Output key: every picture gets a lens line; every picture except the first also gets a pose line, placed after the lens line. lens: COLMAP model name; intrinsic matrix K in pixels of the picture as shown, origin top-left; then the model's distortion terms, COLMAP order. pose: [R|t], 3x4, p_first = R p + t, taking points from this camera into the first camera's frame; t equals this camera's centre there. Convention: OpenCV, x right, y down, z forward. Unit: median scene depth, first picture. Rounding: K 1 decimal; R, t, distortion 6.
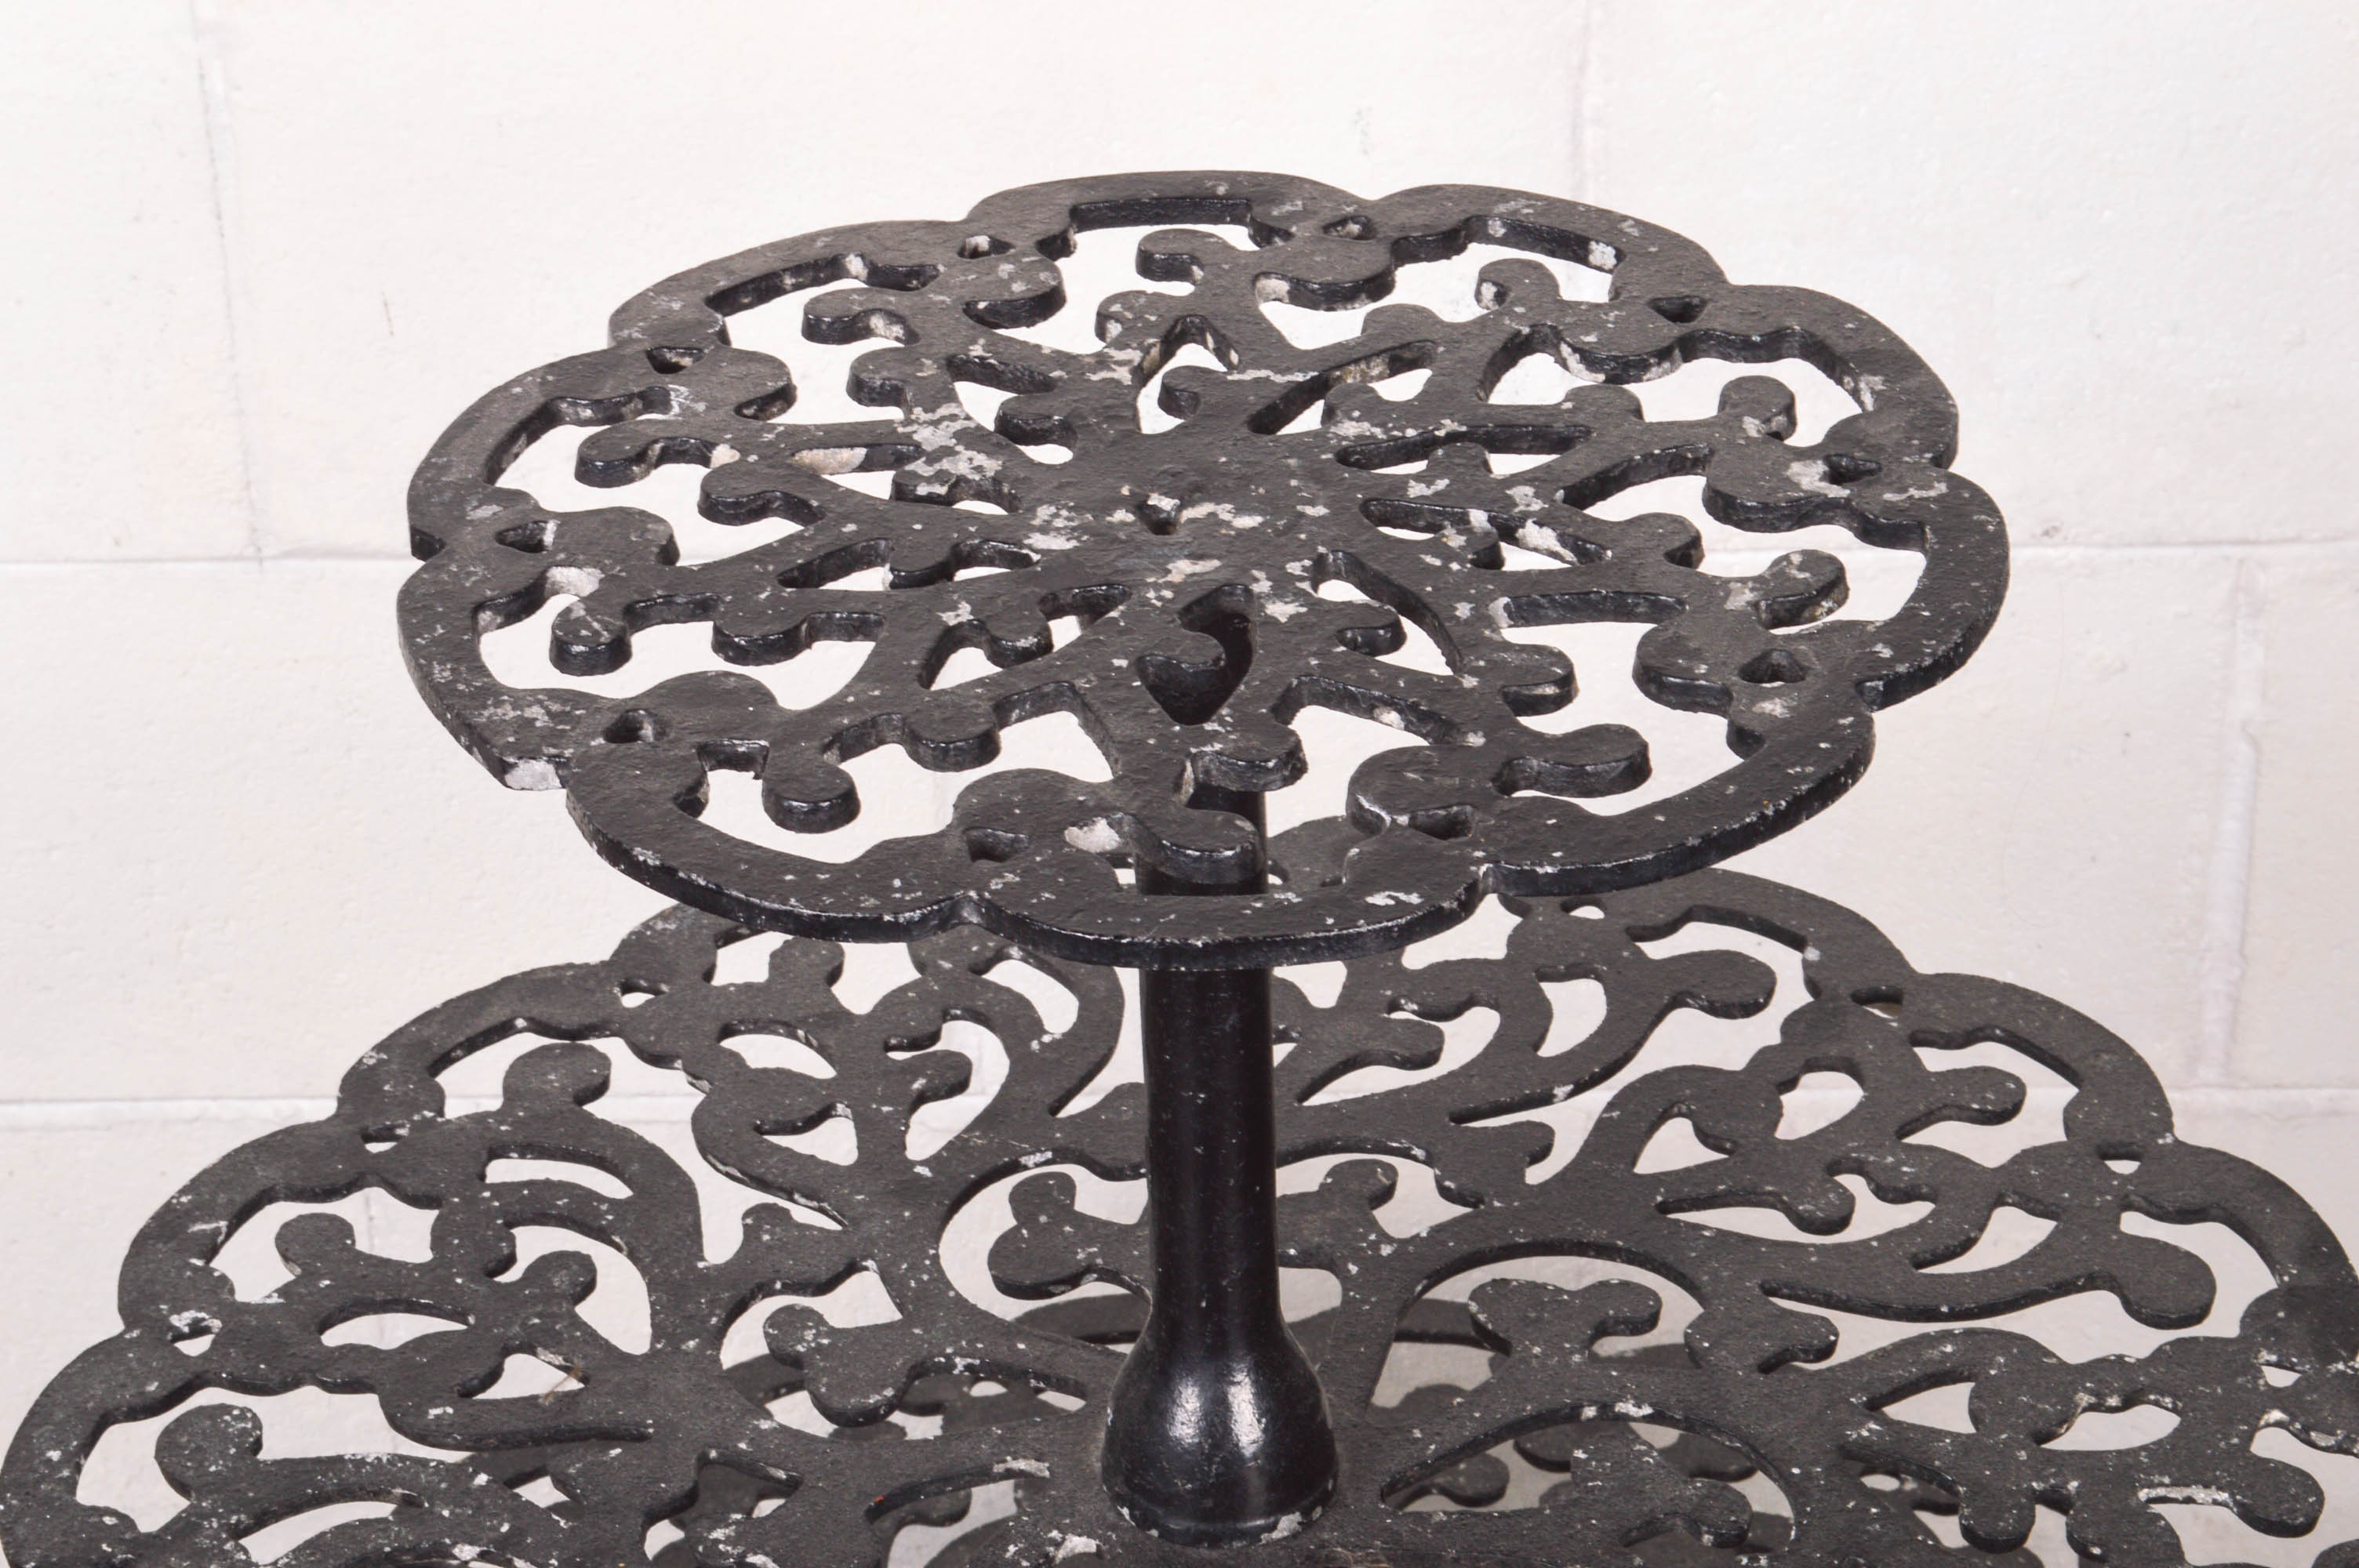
lens RADIAL K [[5475.2, 0, 1175.4], [0, 5475.2, 775.7], [0, 0, 1]] dist [0.049551, 0.000000]
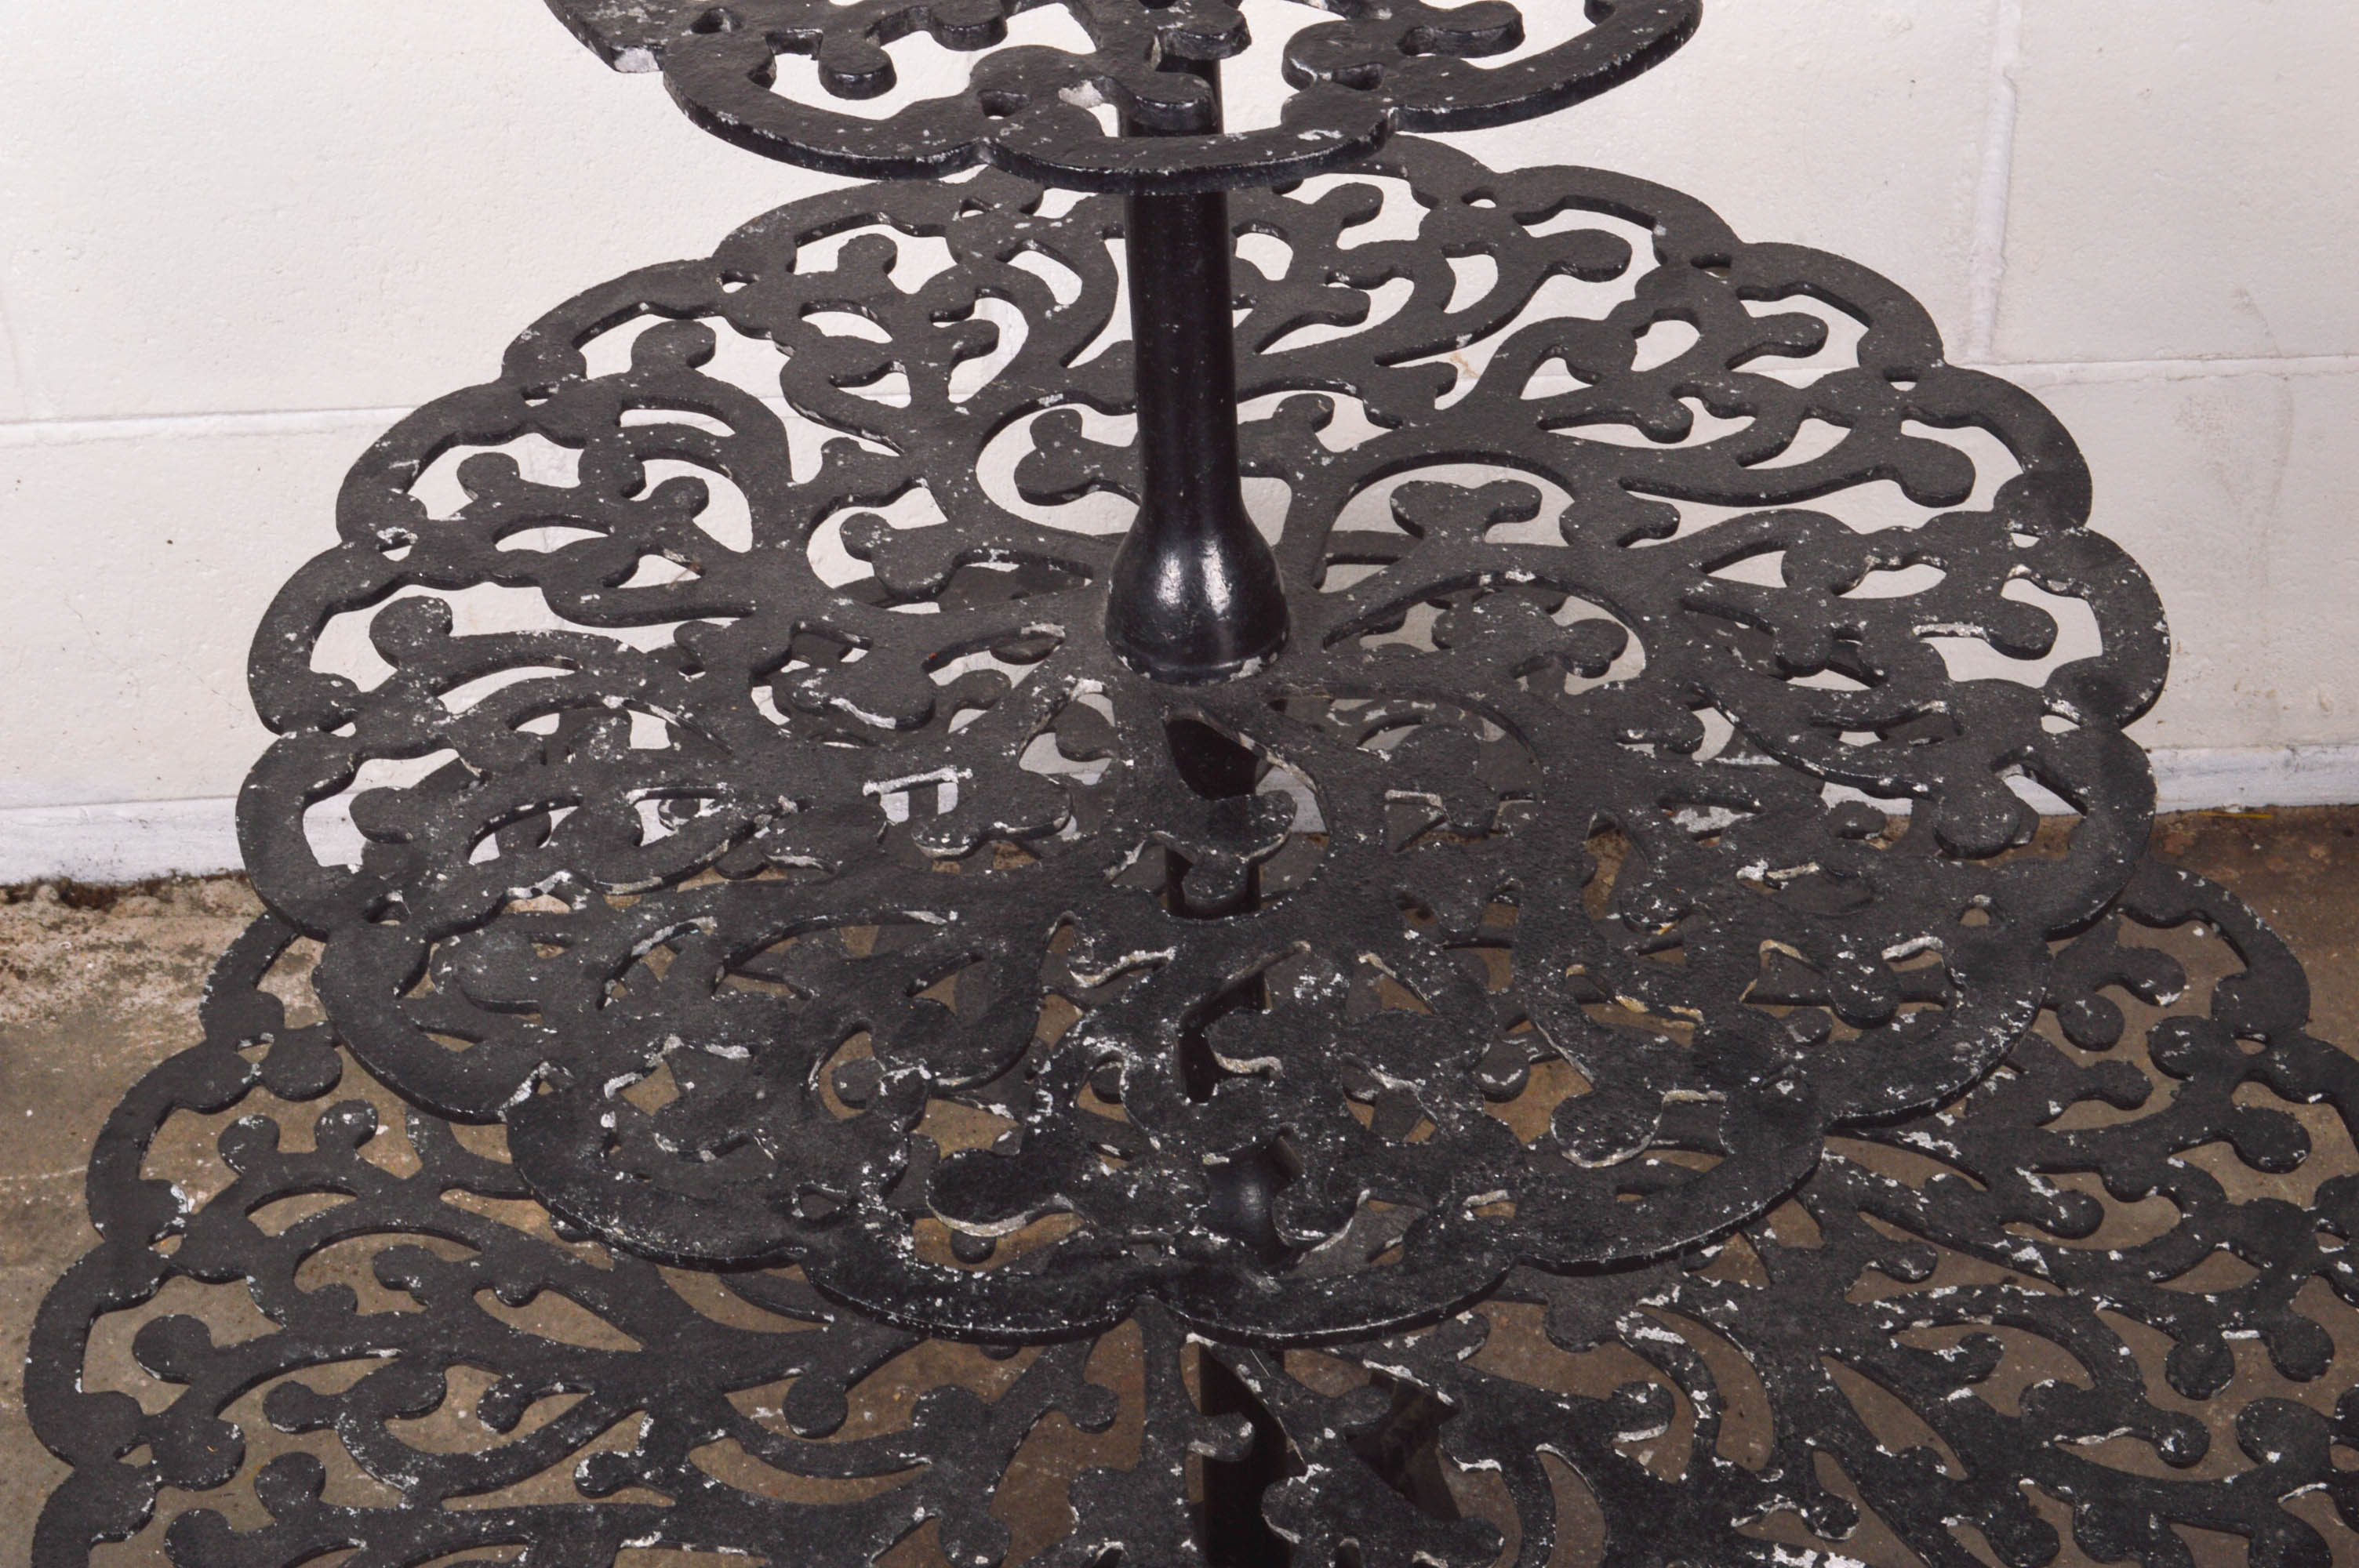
lens RADIAL K [[4262.4, 0, 1163.5], [0, 4262.4, 787.0], [0, 0, 1]] dist [0.022136, 0.000000]
pose [[0.999780, -0.020149, -0.005787, 0.004876], [0.020728, 0.991414, 0.129110, 0.032890], [0.003136, -0.129202, 0.991613, 0.005202]]
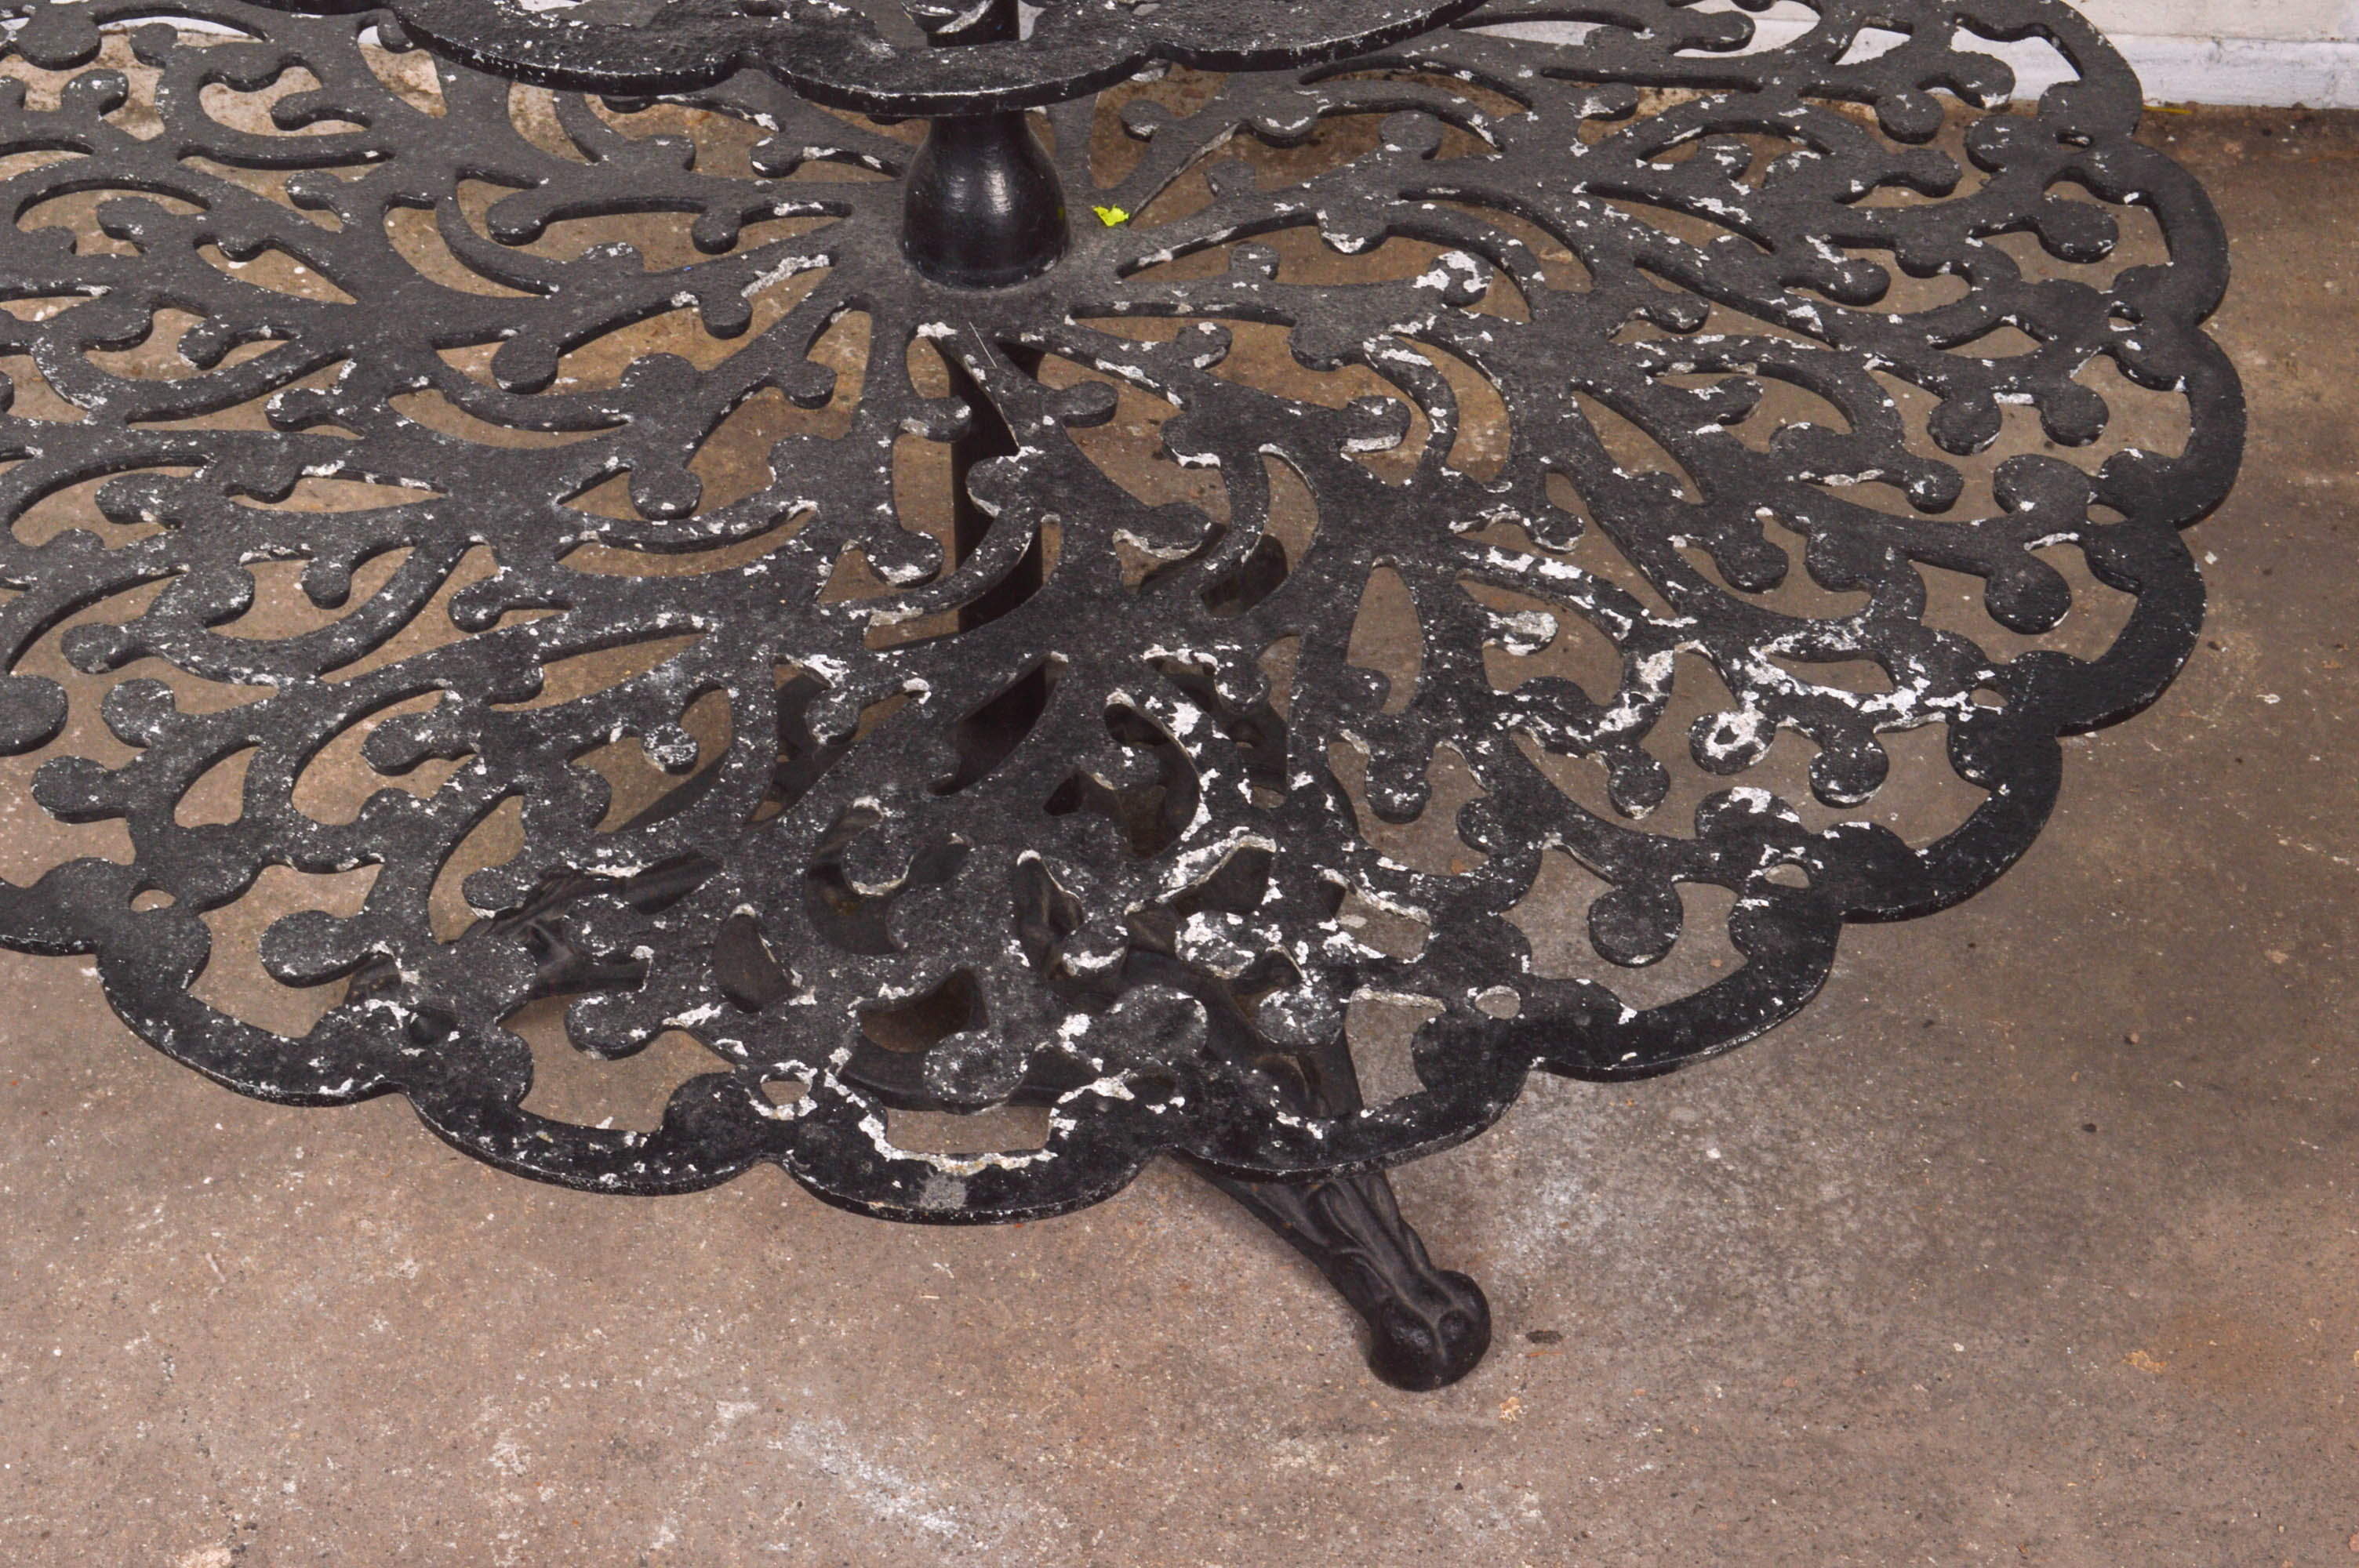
lens RADIAL K [[4043.5, 0, 1165.3], [0, 4043.5, 783.3], [0, 0, 1]] dist [0.003485, 0.000000]
pose [[0.997861, 0.056676, -0.032575, 0.096743], [-0.048508, 0.976023, 0.212193, 0.200863], [0.043820, -0.210159, 0.976685, 0.074182]]
